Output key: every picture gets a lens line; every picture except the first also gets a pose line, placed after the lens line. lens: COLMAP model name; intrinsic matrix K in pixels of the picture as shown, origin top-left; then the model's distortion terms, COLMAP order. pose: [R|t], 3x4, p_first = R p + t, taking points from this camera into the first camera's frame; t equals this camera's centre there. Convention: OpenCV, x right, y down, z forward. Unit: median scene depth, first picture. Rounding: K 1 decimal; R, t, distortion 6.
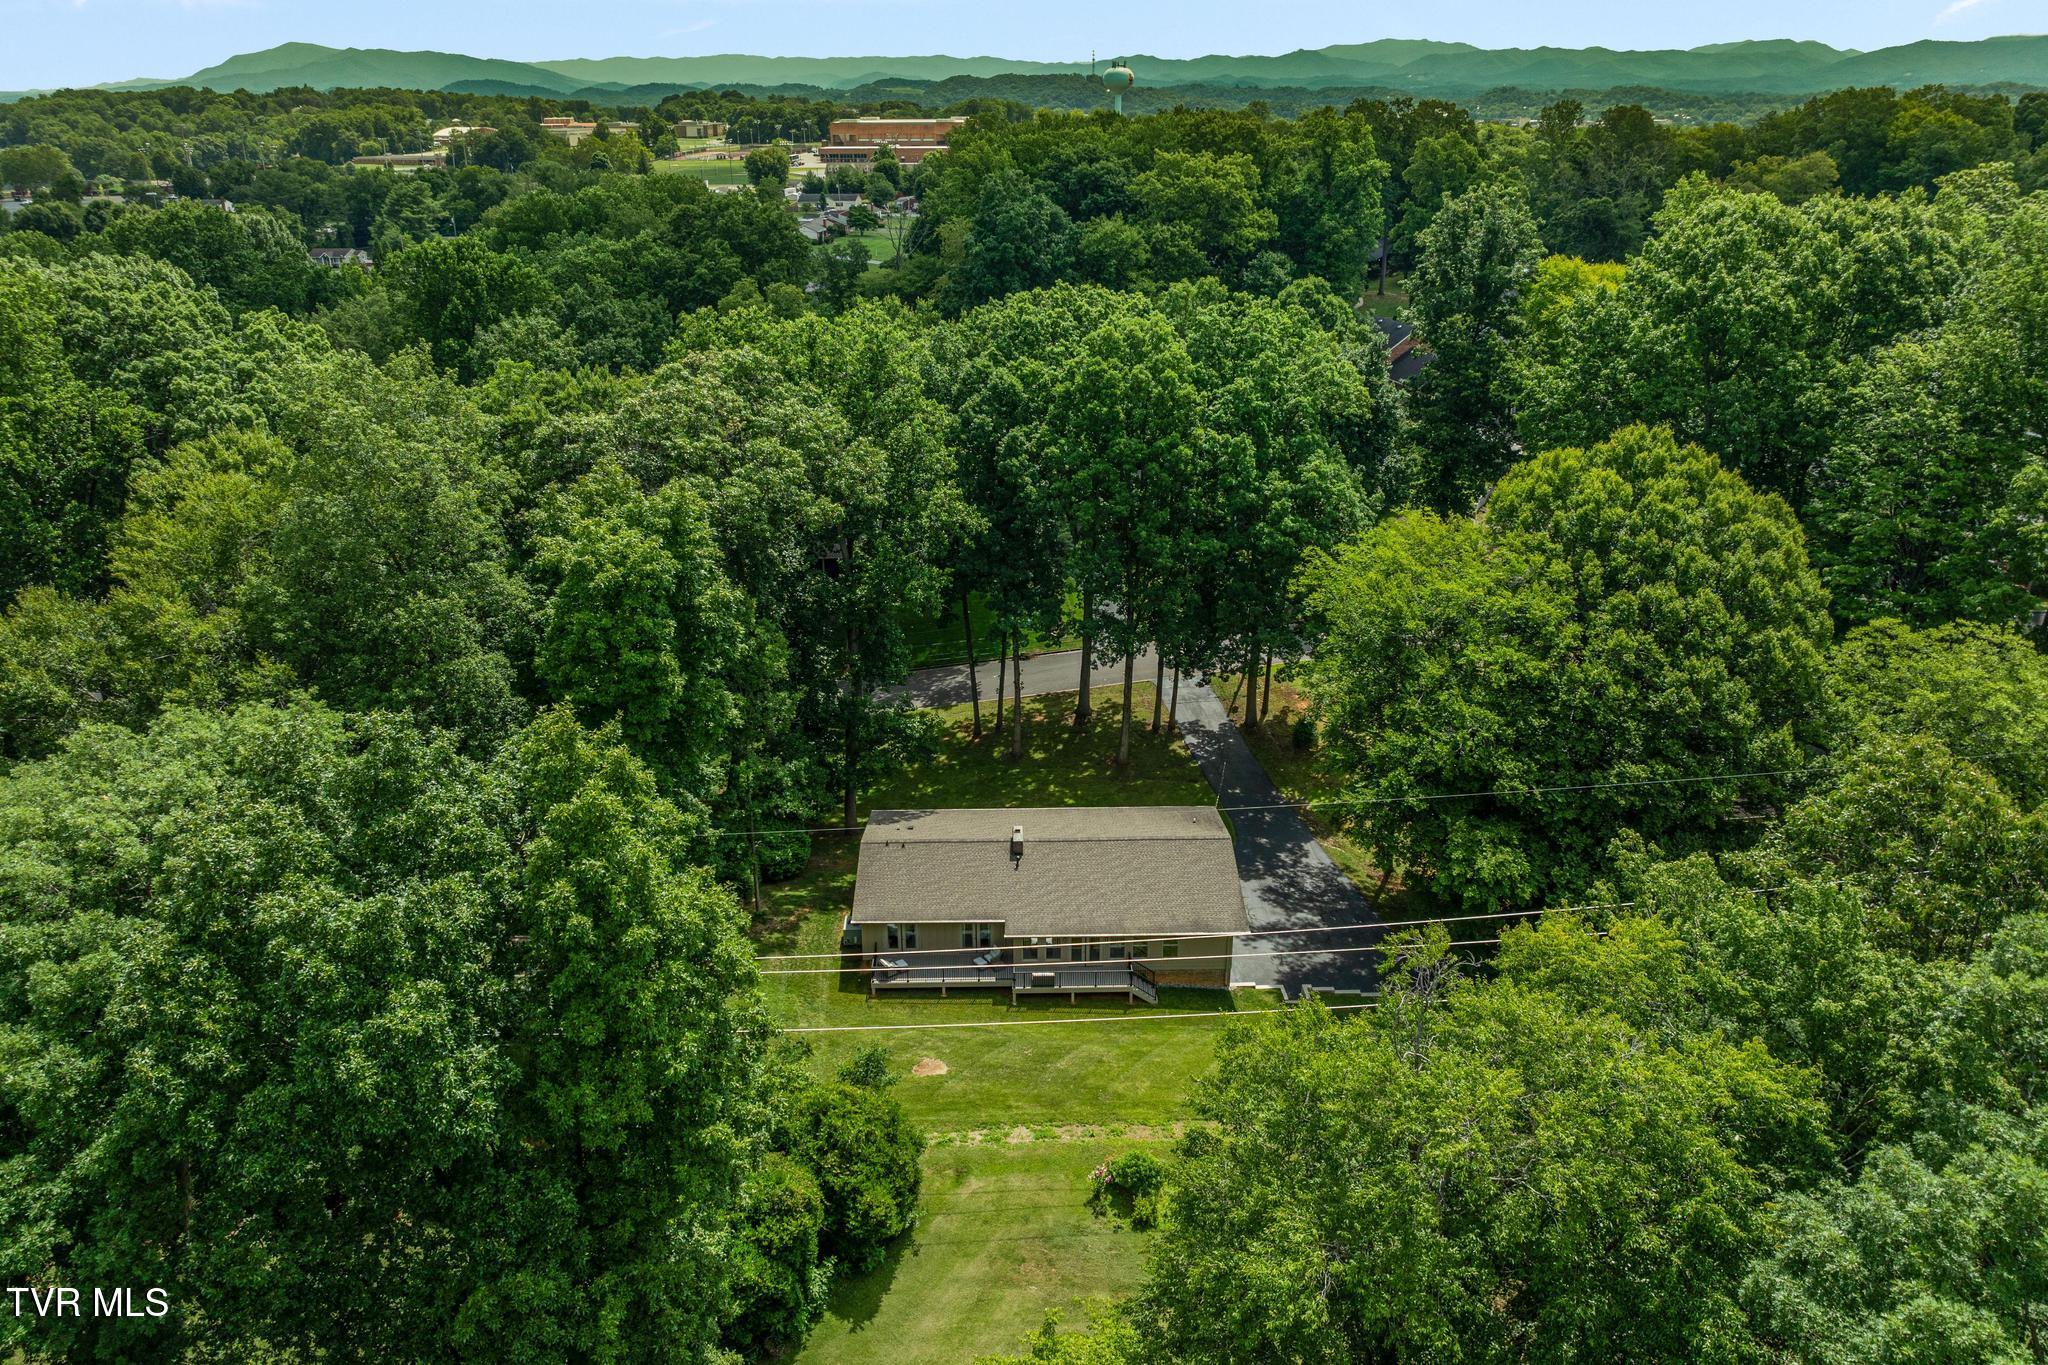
lens RADIAL K [[1445.3, 0, 1031.2], [0, 1445.3, 666.7], [0, 0, 1]] dist [-0.051659, 0.004485]
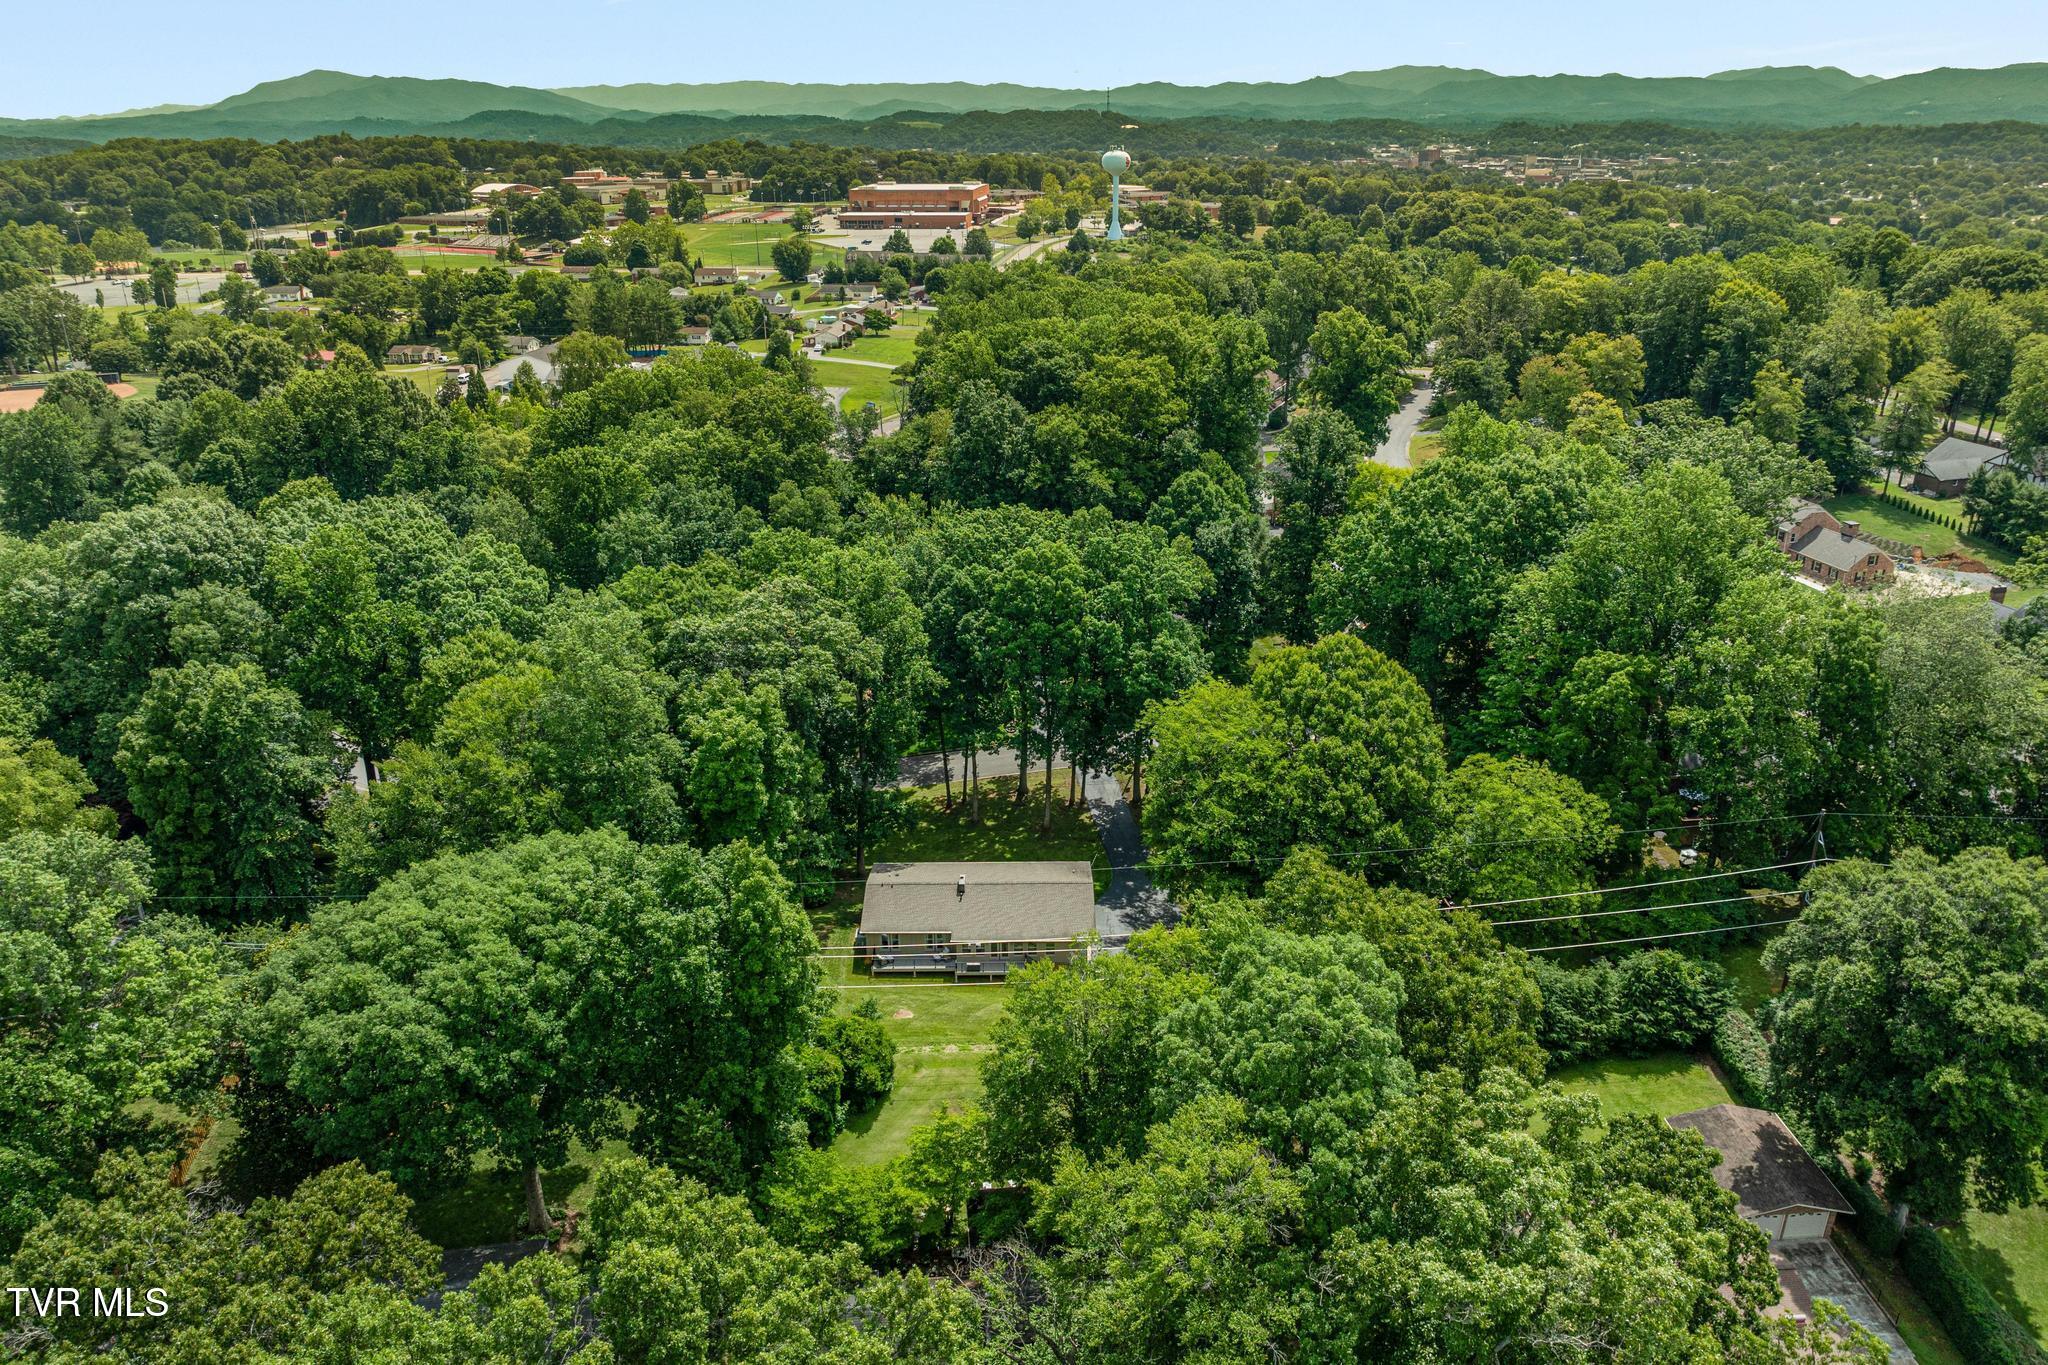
lens RADIAL K [[1445.3, 0, 1031.2], [0, 1445.3, 666.7], [0, 0, 1]] dist [-0.051659, 0.004485]
pose [[0.999931, 0.002923, -0.011414, 0.092871], [-0.003116, 0.999852, -0.016903, -0.104943], [0.011363, 0.016937, 0.999792, -0.681817]]
